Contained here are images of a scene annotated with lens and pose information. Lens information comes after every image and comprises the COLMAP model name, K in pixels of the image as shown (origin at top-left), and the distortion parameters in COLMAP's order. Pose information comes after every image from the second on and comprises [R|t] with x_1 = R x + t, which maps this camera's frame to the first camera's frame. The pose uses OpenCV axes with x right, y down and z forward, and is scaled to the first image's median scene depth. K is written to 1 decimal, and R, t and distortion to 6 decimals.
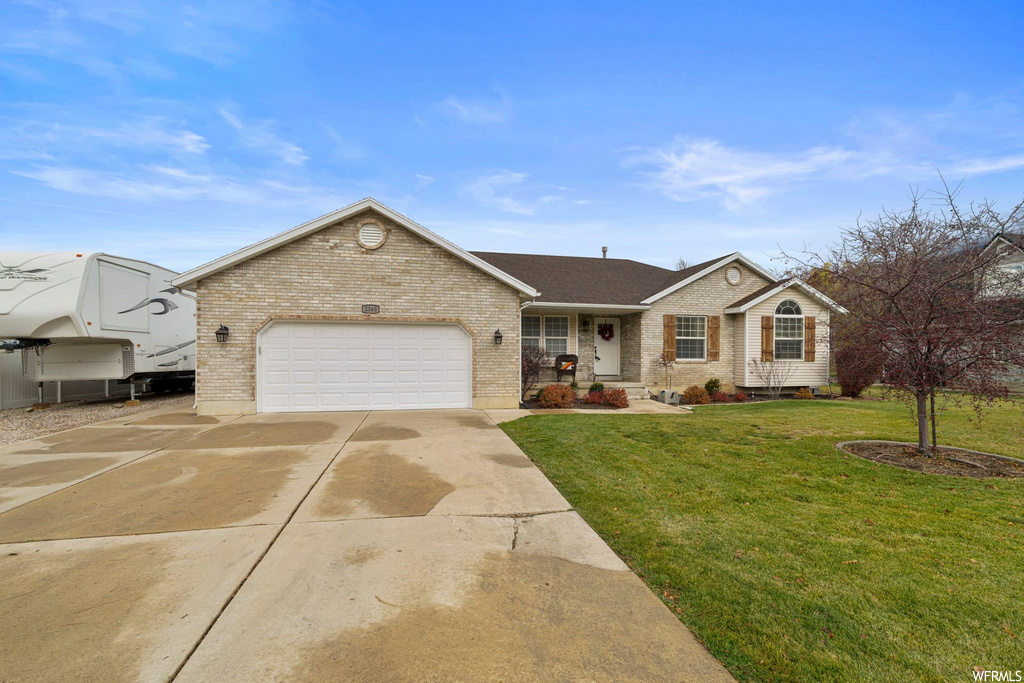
lens RADIAL K [[448.0, 0, 513.7], [0, 448.0, 352.5], [0, 0, 1]] dist [-0.004559, -0.000689]
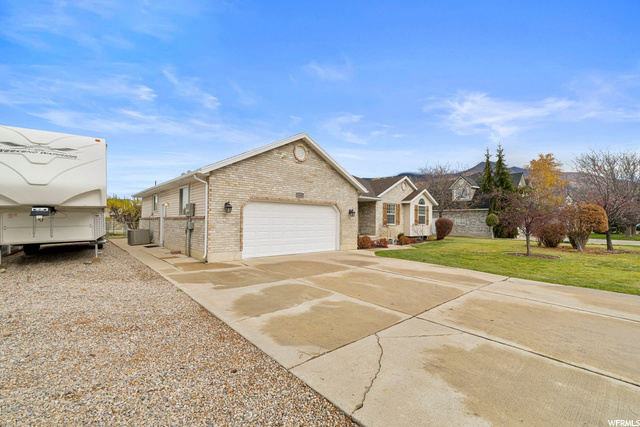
lens RADIAL K [[280.0, 0, 320.5], [0, 280.0, 215.2], [0, 0, 1]] dist [-0.004559, -0.000689]
pose [[0.866807, 0.016147, 0.498382, -0.557735], [-0.008897, 0.999817, -0.016918, -0.001621], [-0.498564, 0.010230, 0.866792, 0.014496]]
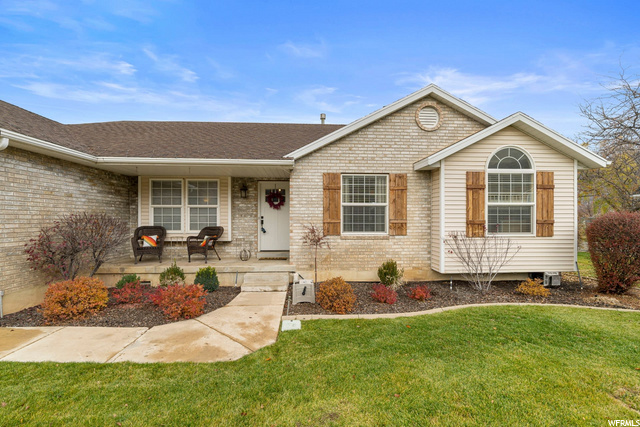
lens RADIAL K [[280.0, 0, 318.6], [0, 280.0, 216.6], [0, 0, 1]] dist [-0.004559, -0.000689]
pose [[0.988225, -0.004892, -0.152933, 0.392098], [0.004490, 0.999986, -0.002972, -0.010932], [0.152945, 0.002250, 0.988232, 0.533641]]
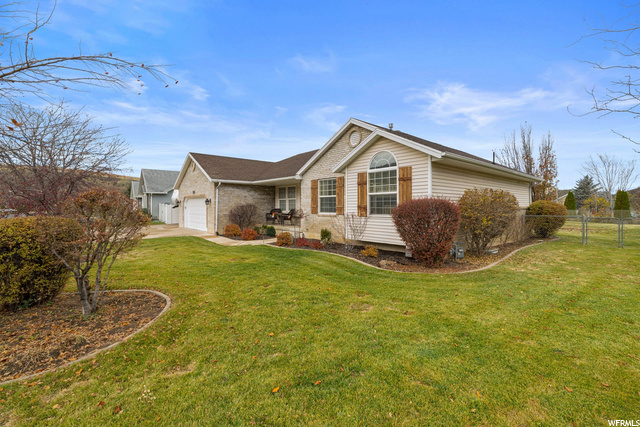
lens RADIAL K [[280.0, 0, 322.7], [0, 280.0, 207.5], [0, 0, 1]] dist [-0.004559, -0.000689]
pose [[0.485124, -0.001597, -0.874444, 1.087306], [0.007113, 0.999972, 0.002120, -0.002355], [0.874417, -0.007248, 0.485122, 0.604376]]
